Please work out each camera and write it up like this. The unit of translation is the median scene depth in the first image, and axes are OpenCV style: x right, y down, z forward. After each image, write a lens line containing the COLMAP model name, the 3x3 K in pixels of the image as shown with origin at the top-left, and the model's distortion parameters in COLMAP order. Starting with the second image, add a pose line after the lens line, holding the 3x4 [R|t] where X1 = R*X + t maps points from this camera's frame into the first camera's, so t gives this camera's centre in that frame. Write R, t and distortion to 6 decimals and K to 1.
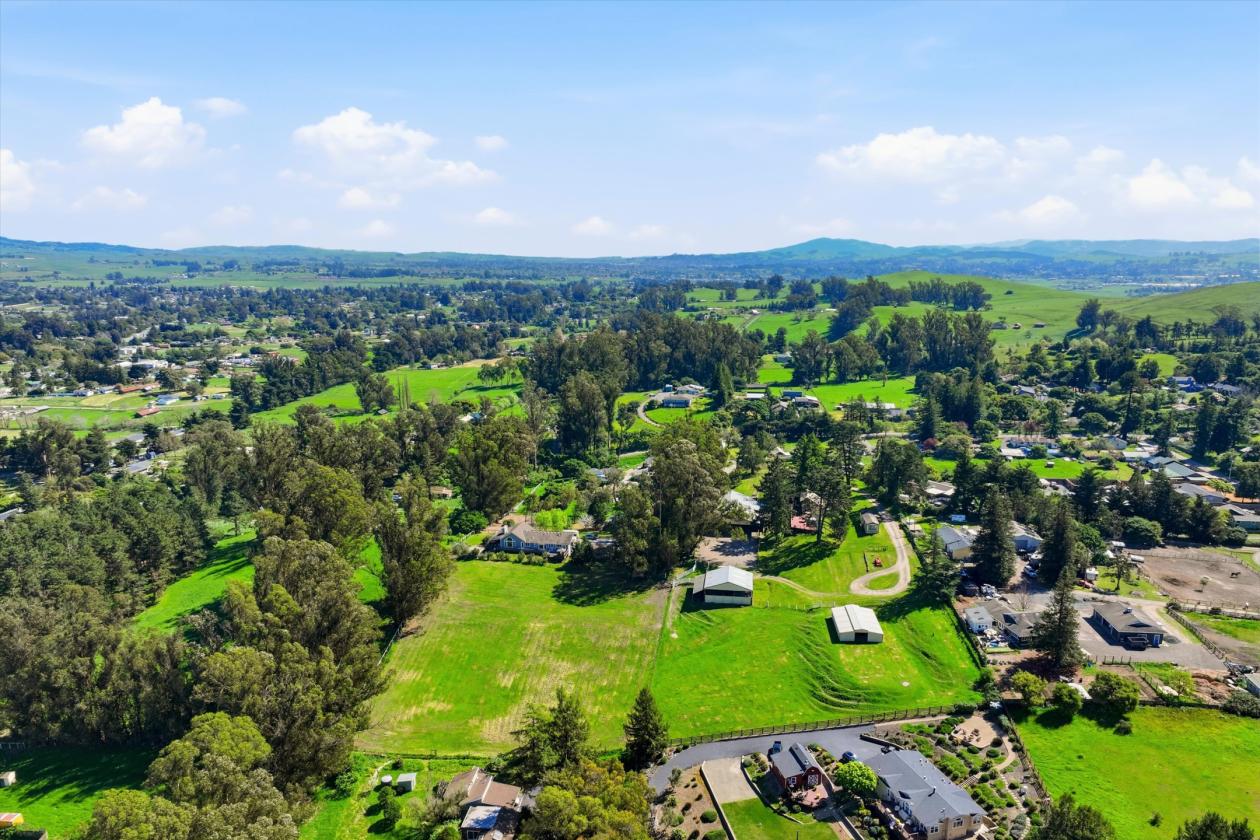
lens RADIAL K [[884.5, 0, 632.1], [0, 884.5, 458.0], [0, 0, 1]] dist [0.004040, 0.001951]
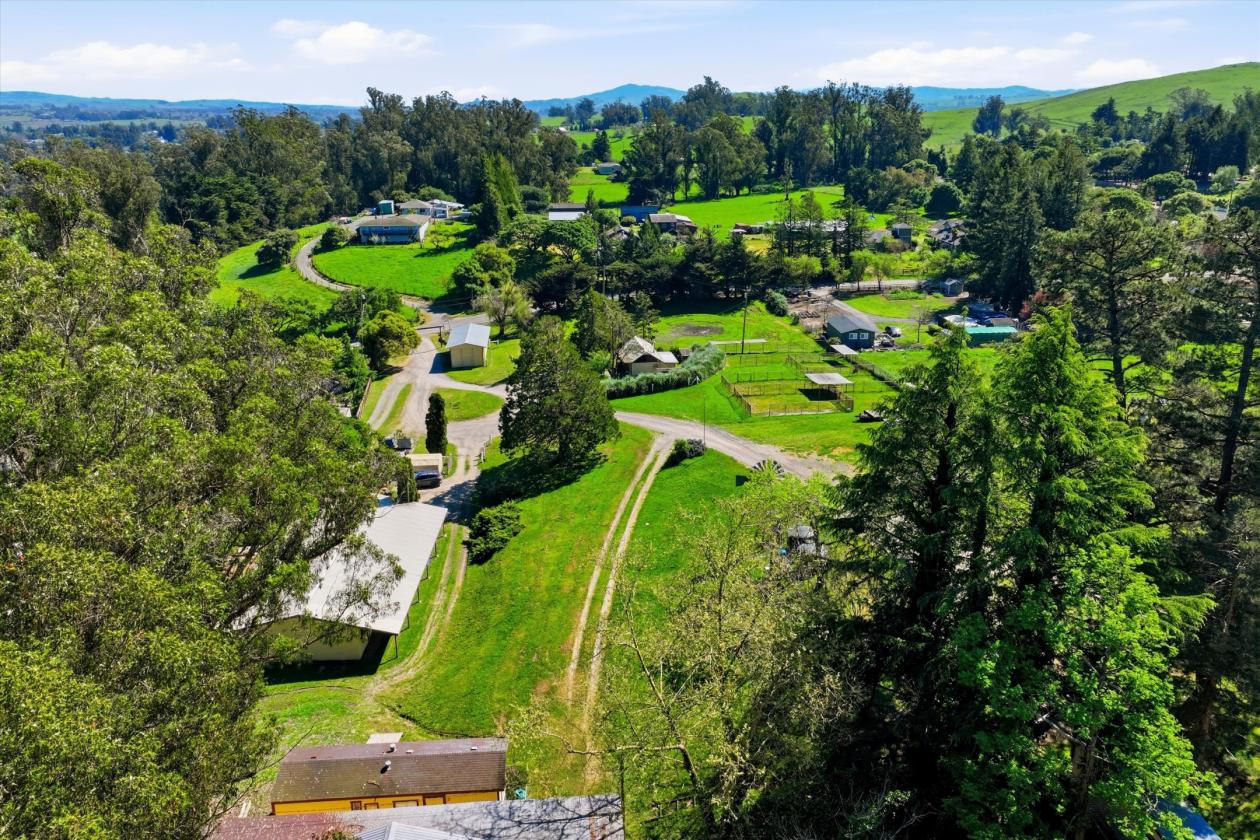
lens RADIAL K [[884.5, 0, 631.4], [0, 884.5, 417.7], [0, 0, 1]] dist [0.004040, 0.001951]
pose [[0.978407, -0.072862, 0.193420, 0.074455], [0.050005, 0.991449, 0.120537, -0.017856], [-0.200548, -0.108262, 0.973684, 0.522477]]
